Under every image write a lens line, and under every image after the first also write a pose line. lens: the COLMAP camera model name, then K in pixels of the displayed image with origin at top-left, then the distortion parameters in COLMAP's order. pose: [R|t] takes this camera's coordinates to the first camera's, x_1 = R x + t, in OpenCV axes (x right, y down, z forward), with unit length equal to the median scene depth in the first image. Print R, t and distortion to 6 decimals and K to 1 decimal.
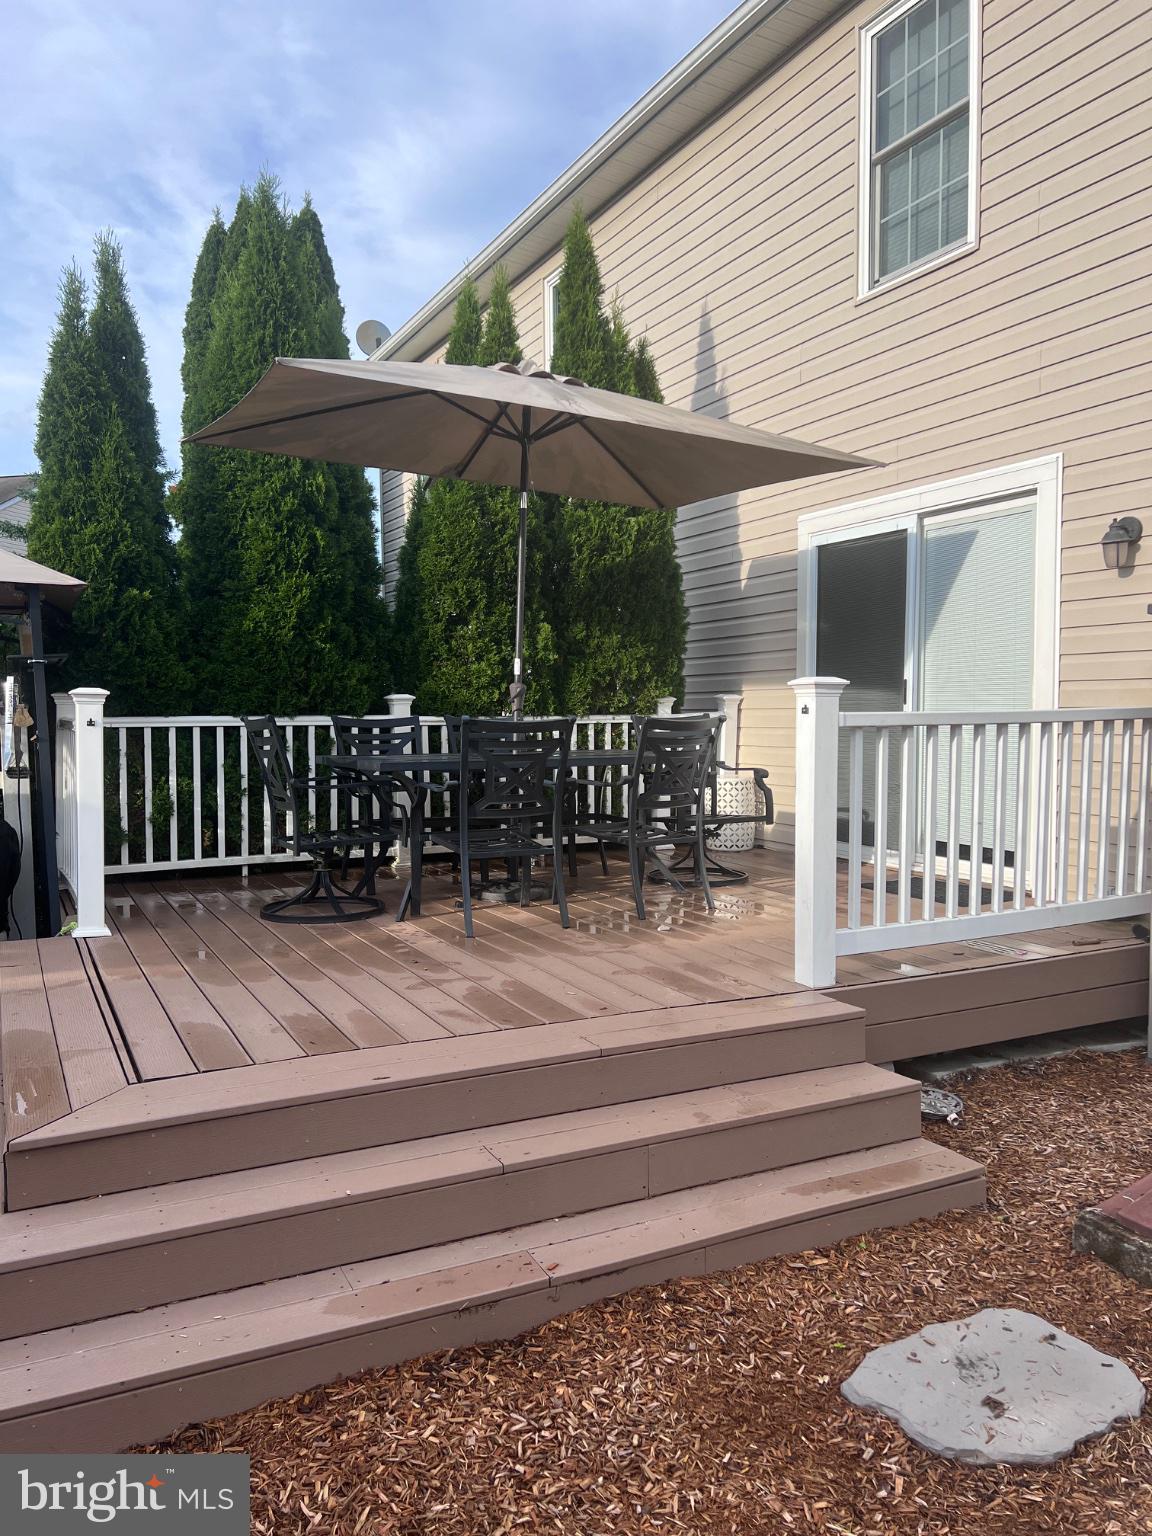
lens RADIAL K [[1161.4, 0, 576.0], [0, 1161.4, 768.0], [0, 0, 1]] dist [0.104054, -0.137328]
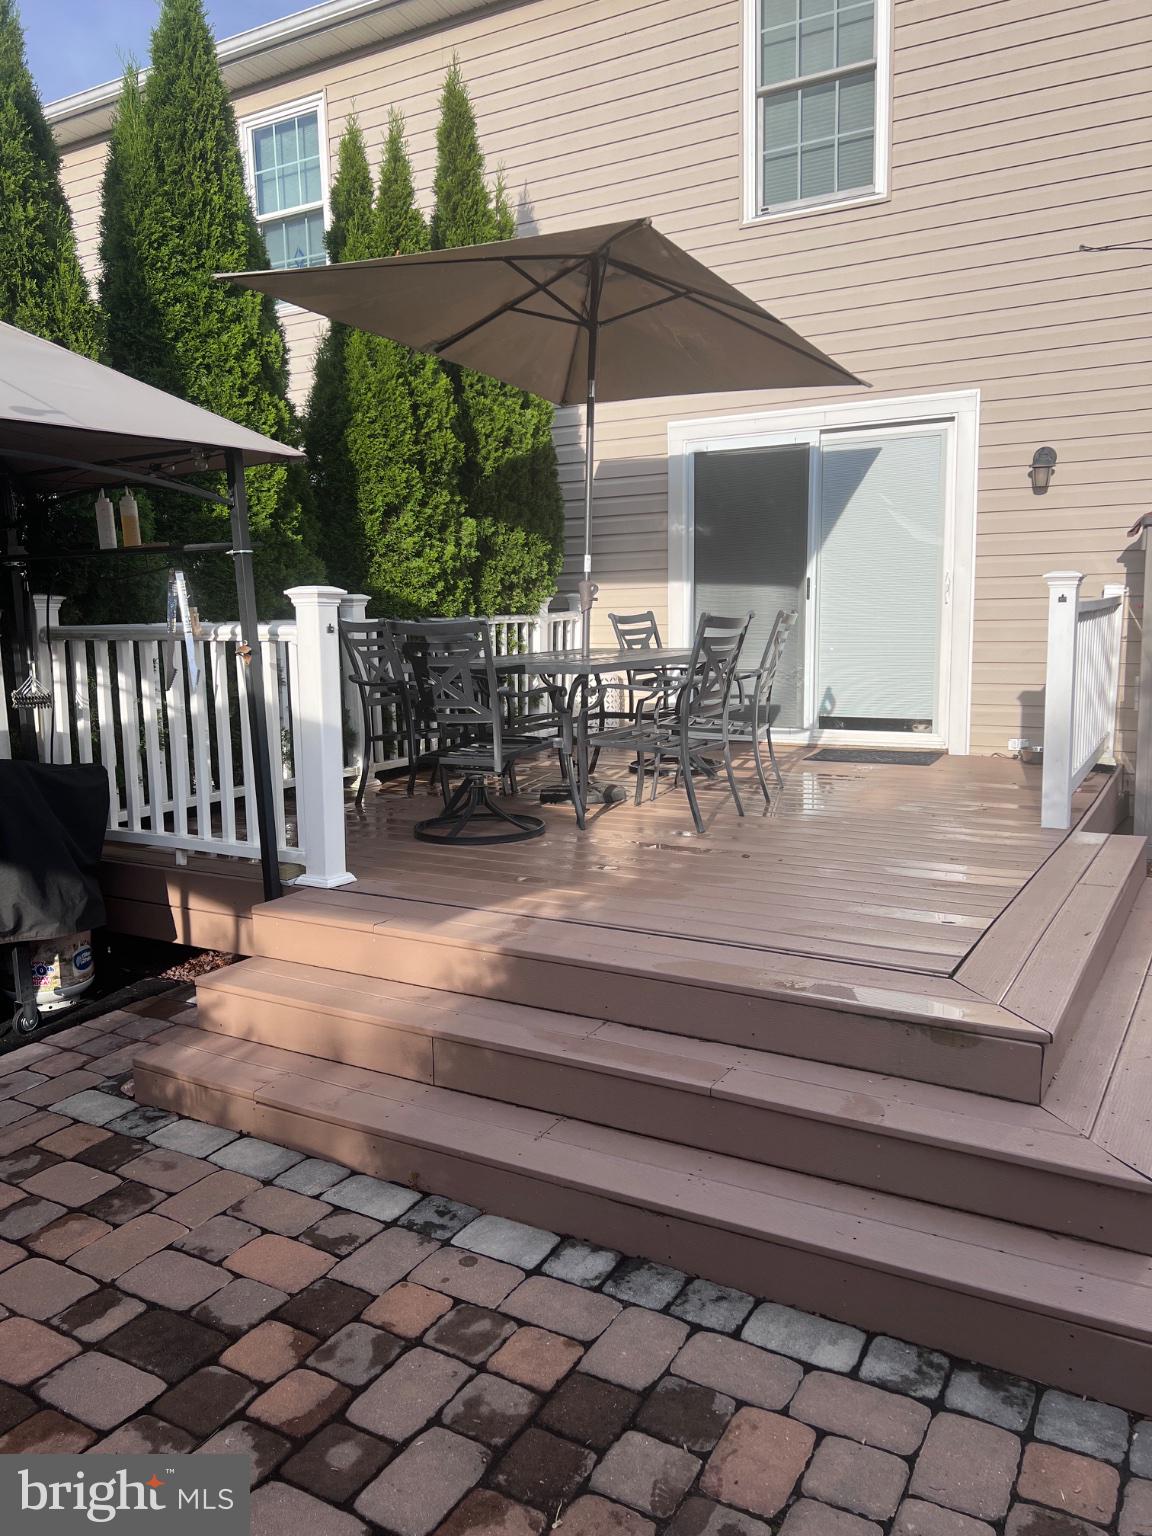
lens RADIAL K [[1154.5, 0, 576.0], [0, 1154.5, 768.0], [0, 0, 1]] dist [0.047711, -0.053997]
pose [[0.833136, -0.090996, 0.545531, -0.525009], [0.046181, 0.994373, 0.095337, -0.008720], [-0.551137, -0.054235, 0.832650, 0.170758]]
